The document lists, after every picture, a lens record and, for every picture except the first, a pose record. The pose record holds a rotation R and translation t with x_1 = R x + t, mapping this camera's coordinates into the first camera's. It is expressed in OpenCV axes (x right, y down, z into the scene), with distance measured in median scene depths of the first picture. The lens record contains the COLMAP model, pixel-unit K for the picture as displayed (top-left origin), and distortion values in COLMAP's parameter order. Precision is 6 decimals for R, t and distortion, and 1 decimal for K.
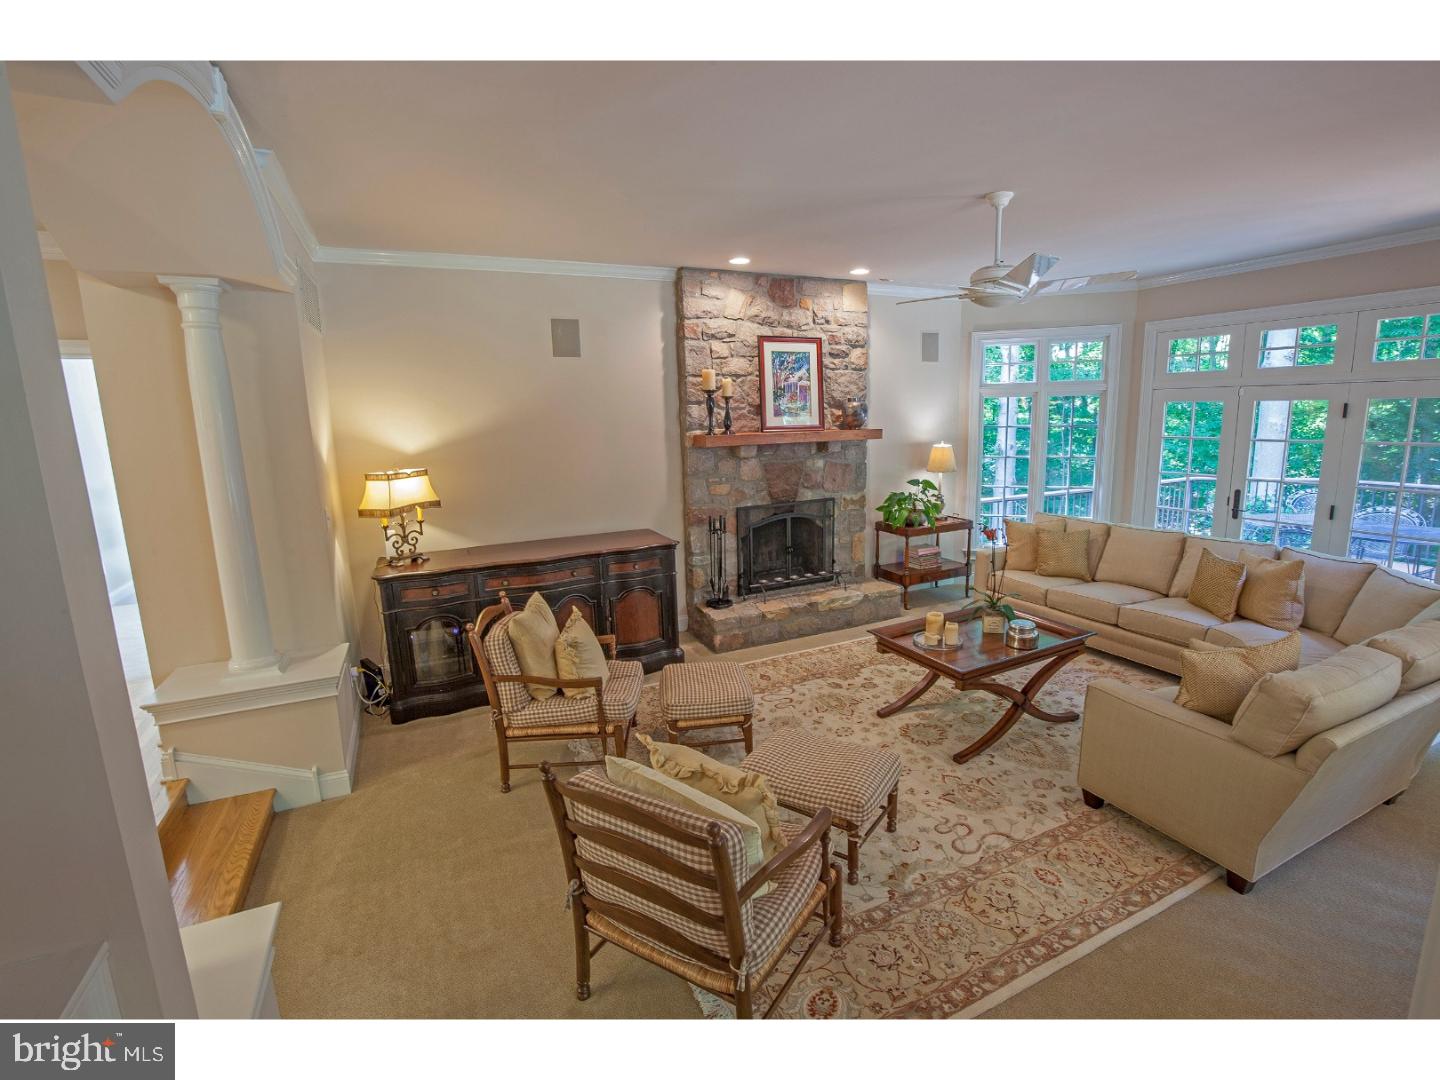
lens RADIAL K [[665.0, 0, 742.2], [0, 665.0, 526.8], [0, 0, 1]] dist [-0.036519, 0.007623]
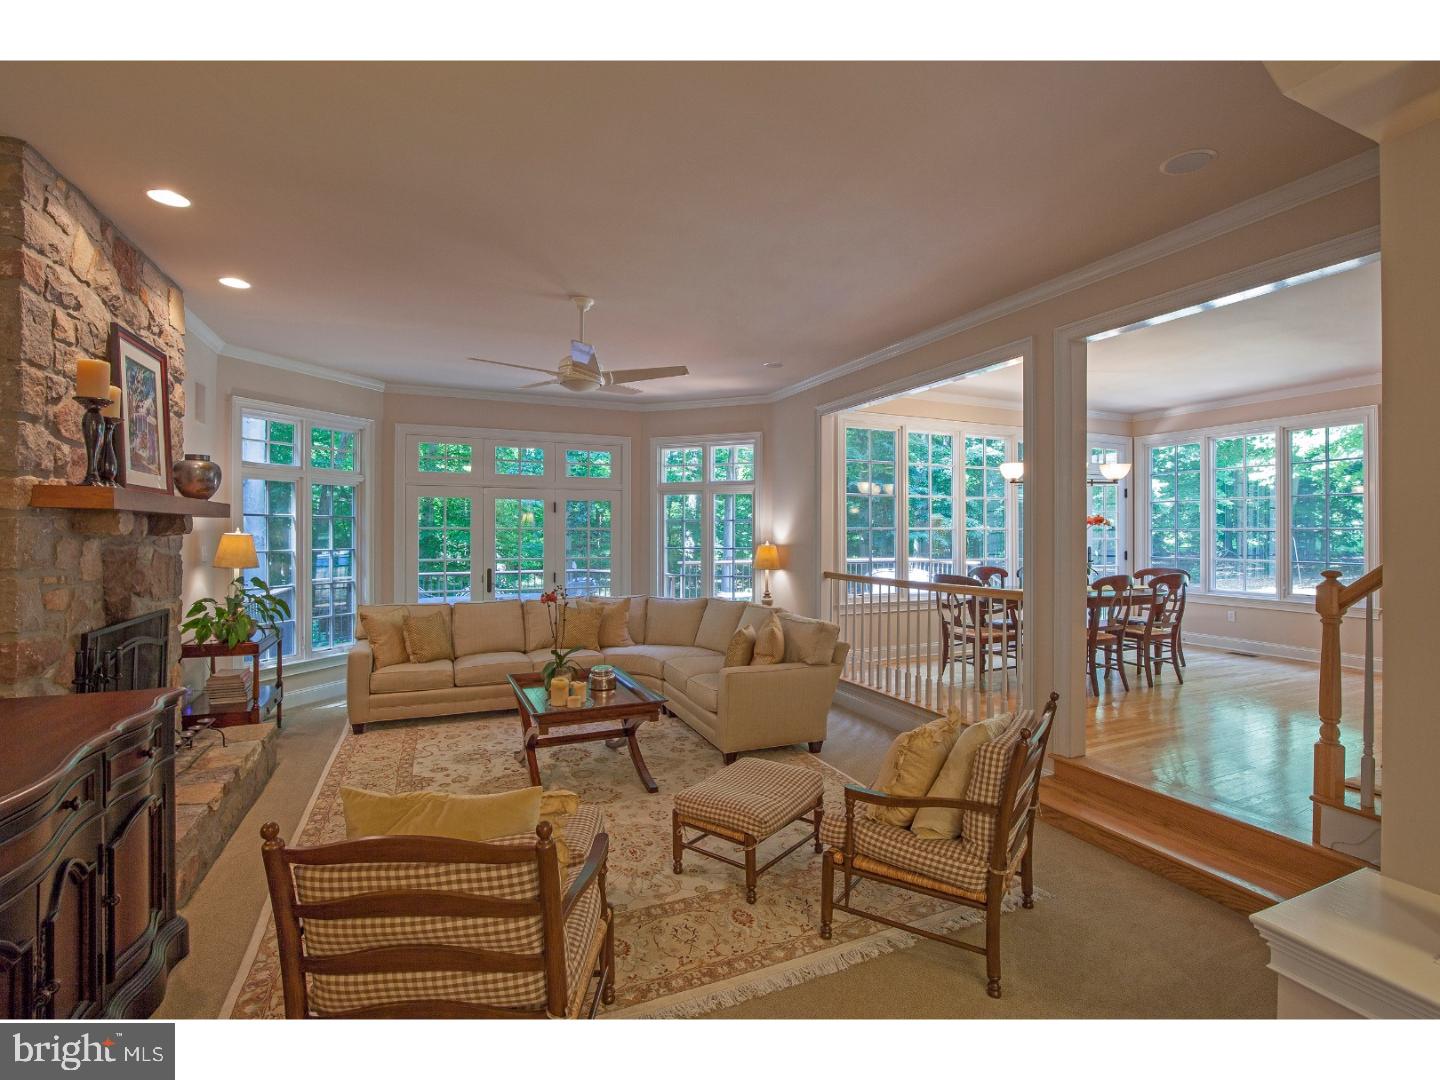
lens RADIAL K [[665.0, 0, 742.2], [0, 665.0, 526.8], [0, 0, 1]] dist [-0.036519, 0.007623]
pose [[0.041108, 0.032358, 0.998631, -0.479898], [0.168069, 0.985010, -0.038835, -0.005276], [-0.984918, 0.169435, 0.035053, 0.462717]]
